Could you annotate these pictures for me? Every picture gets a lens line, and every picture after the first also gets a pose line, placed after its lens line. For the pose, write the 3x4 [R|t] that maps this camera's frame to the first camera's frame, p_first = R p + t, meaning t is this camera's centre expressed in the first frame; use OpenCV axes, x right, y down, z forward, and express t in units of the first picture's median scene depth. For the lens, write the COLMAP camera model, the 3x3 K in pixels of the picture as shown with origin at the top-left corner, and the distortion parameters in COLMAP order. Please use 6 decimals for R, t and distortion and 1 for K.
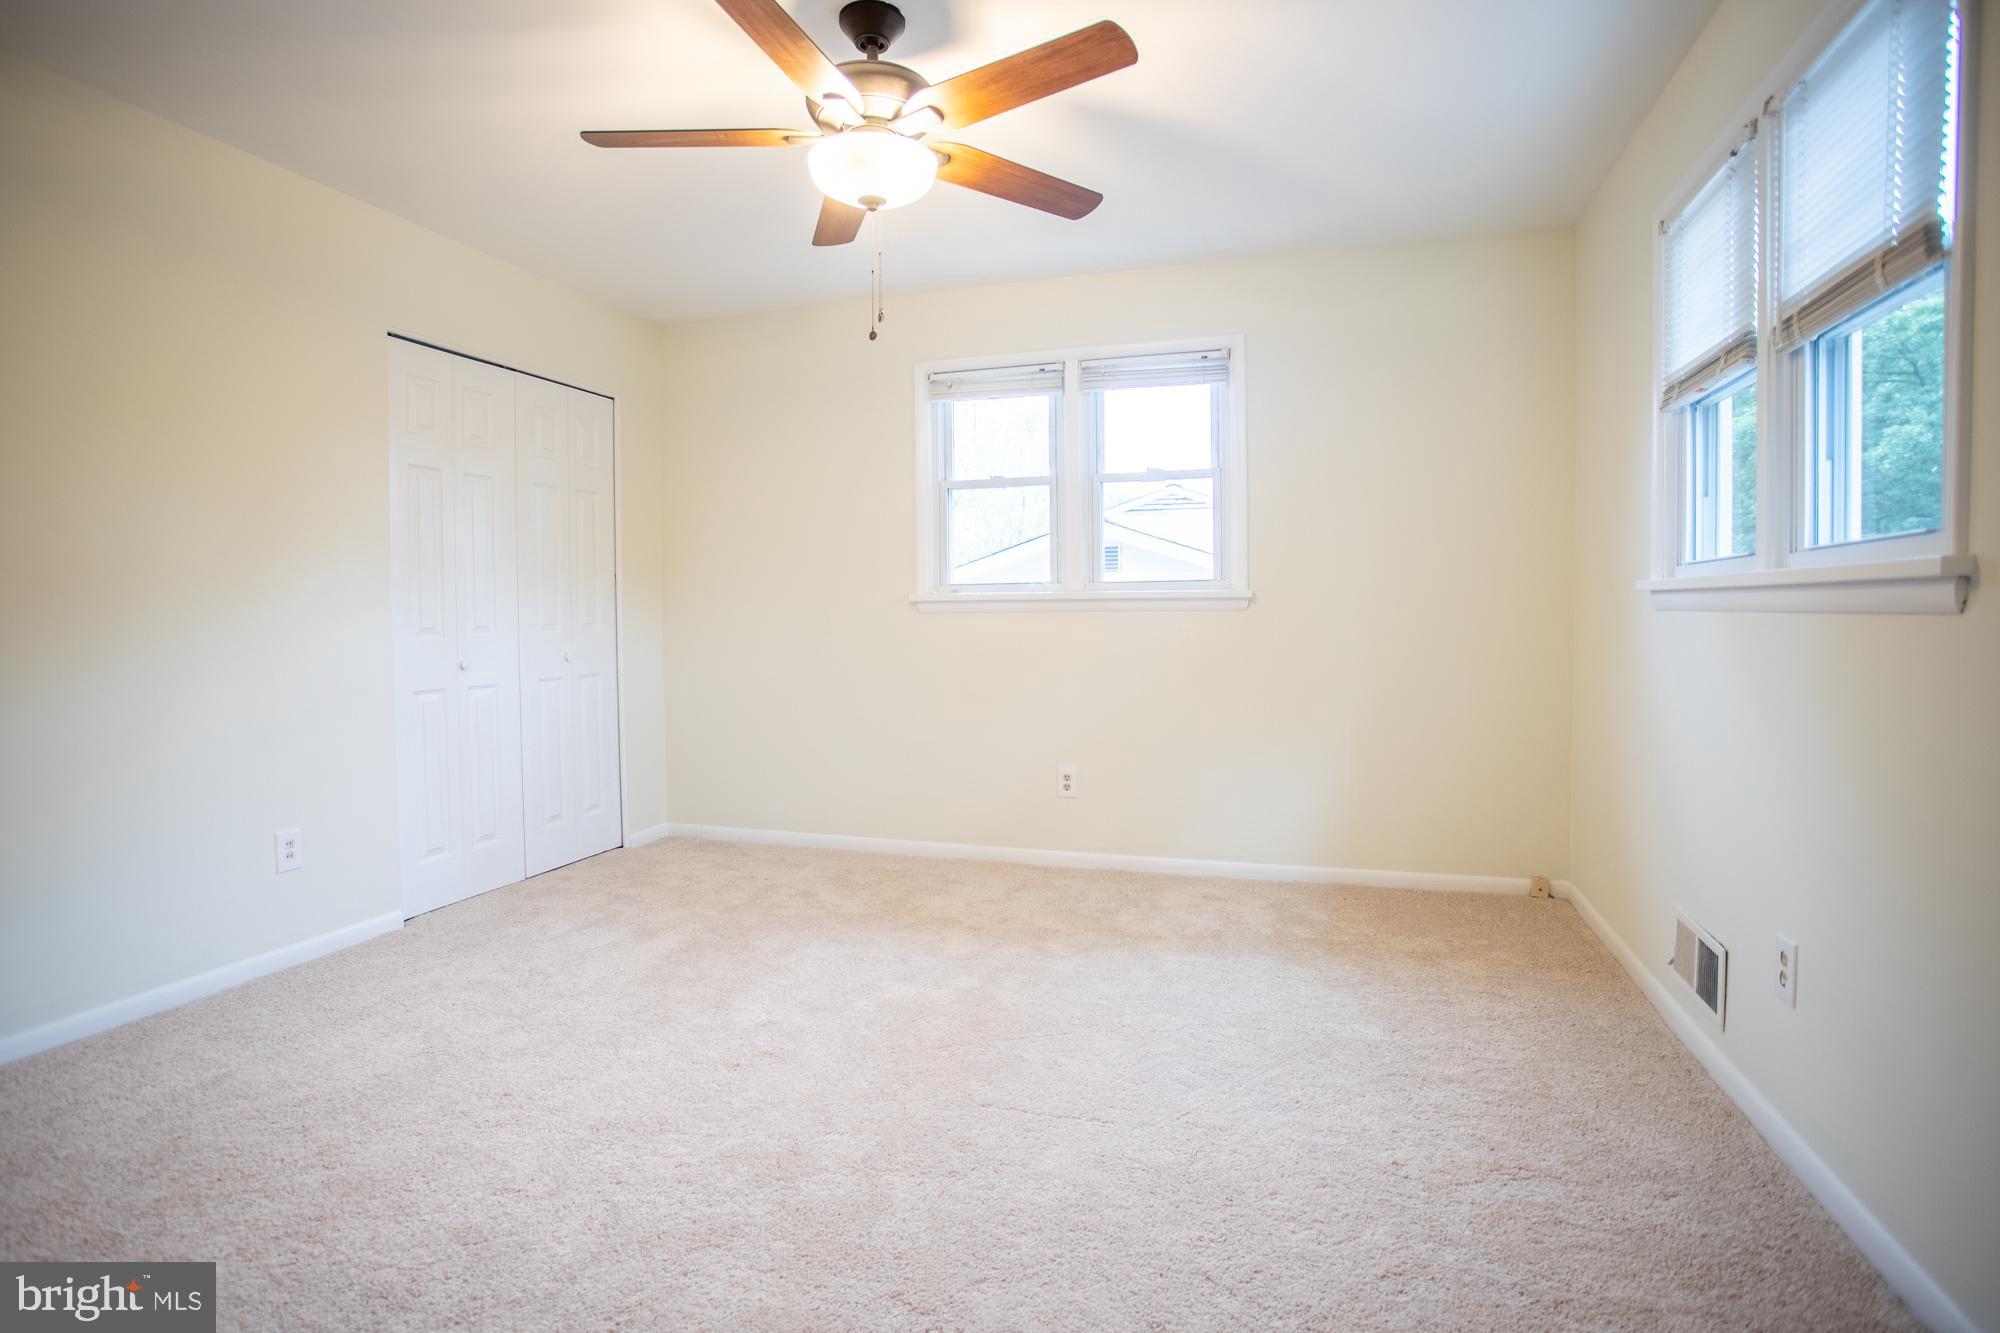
lens RADIAL K [[1021.0, 0, 976.7], [0, 1021.0, 673.8], [0, 0, 1]] dist [-0.048239, 0.001609]
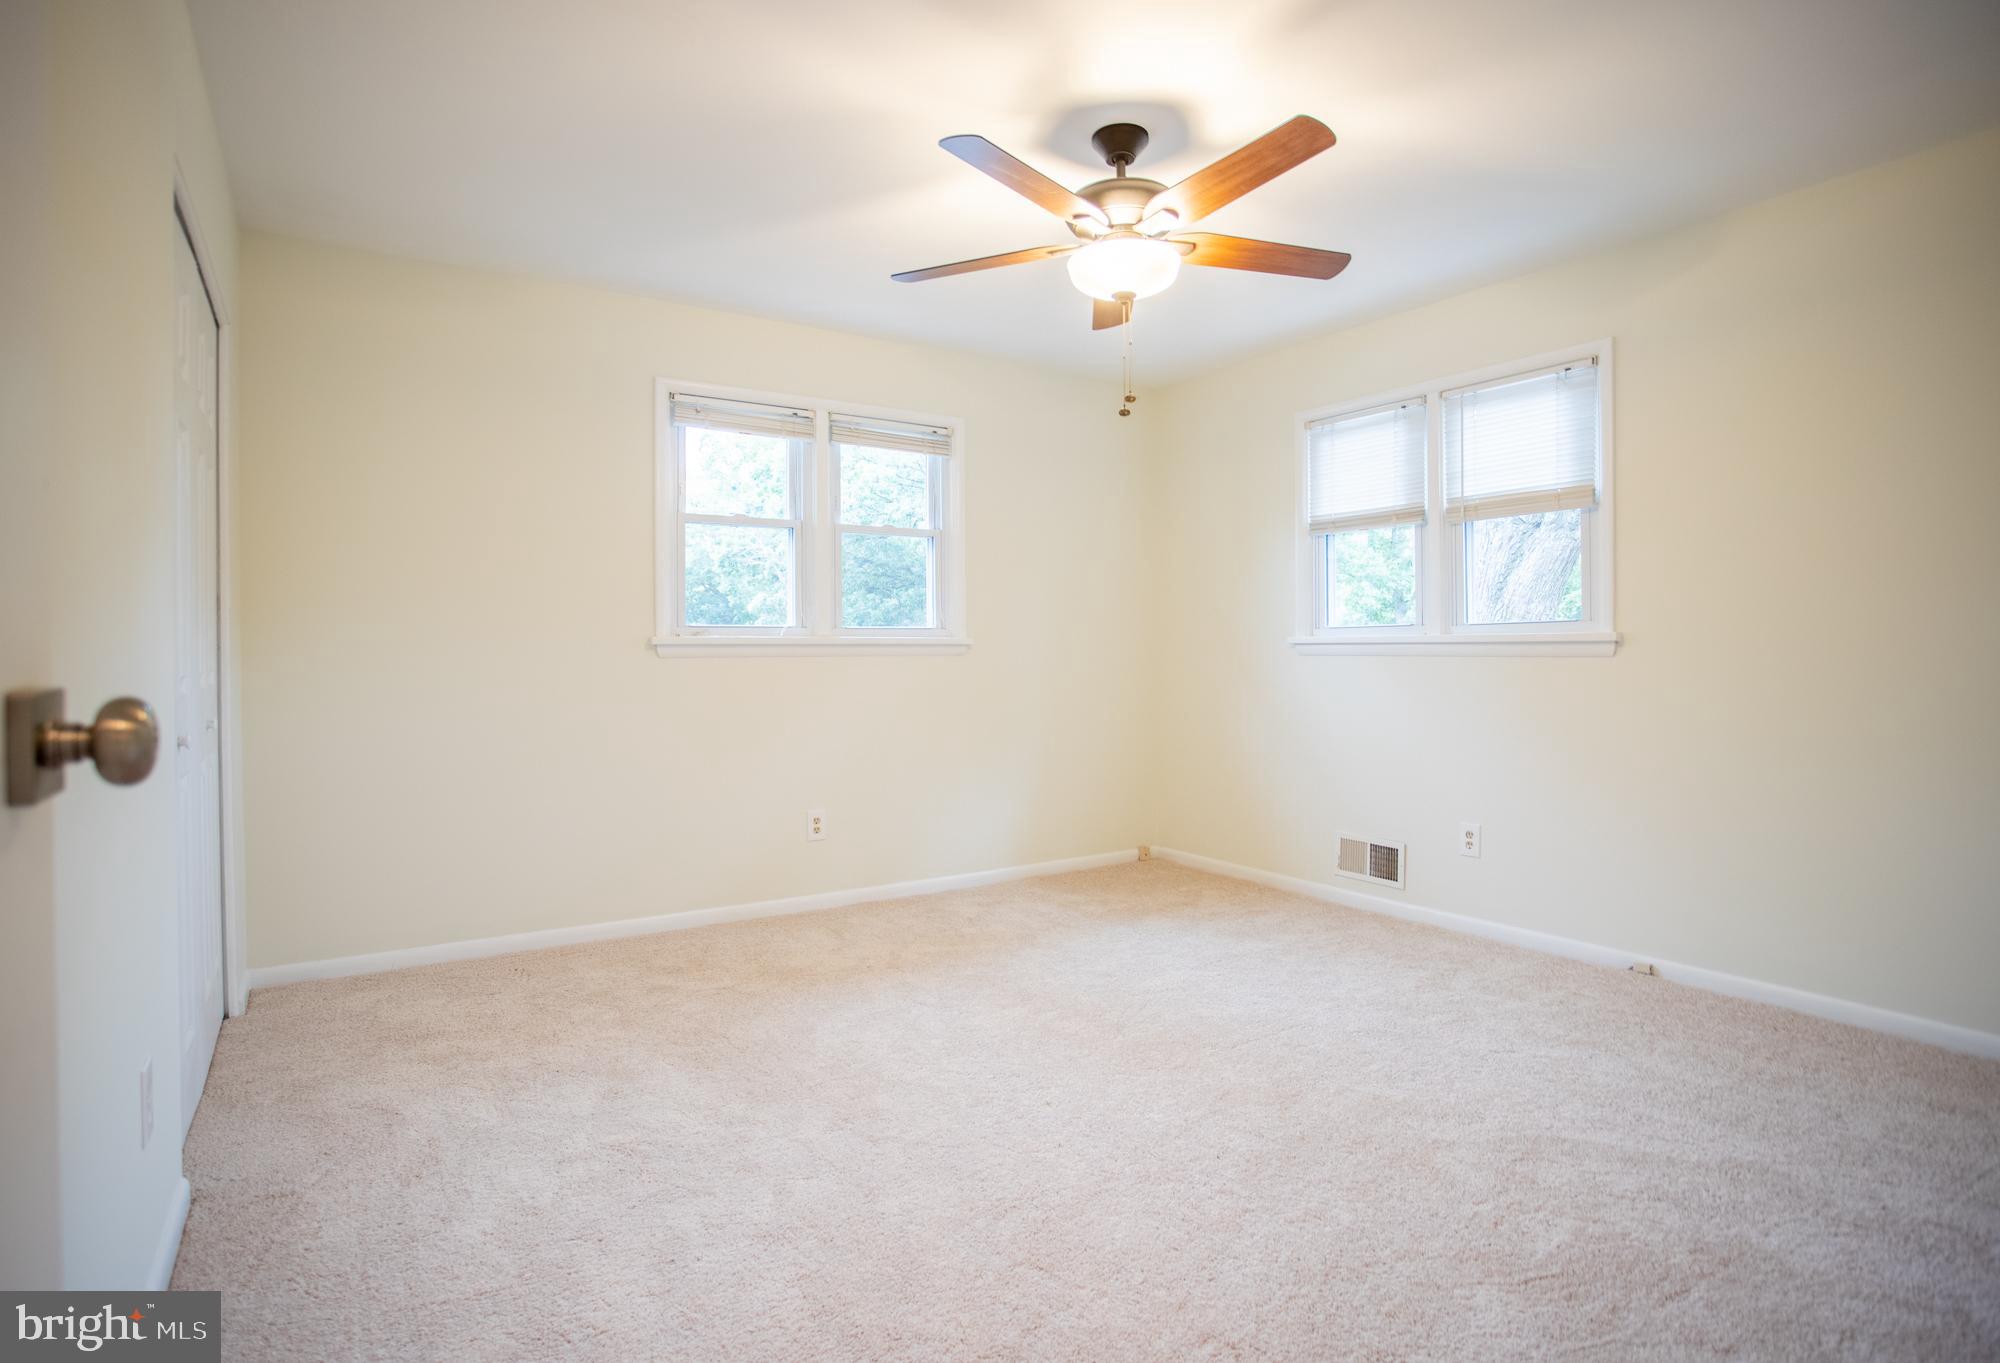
lens RADIAL K [[1061.6, 0, 1004.3], [0, 1061.6, 698.5], [0, 0, 1]] dist [-0.061648, -0.000080]
pose [[0.611206, -0.028272, 0.790966, -0.640683], [0.046719, 0.998908, -0.000397, -0.010023], [-0.790091, 0.037196, 0.611860, 0.215027]]
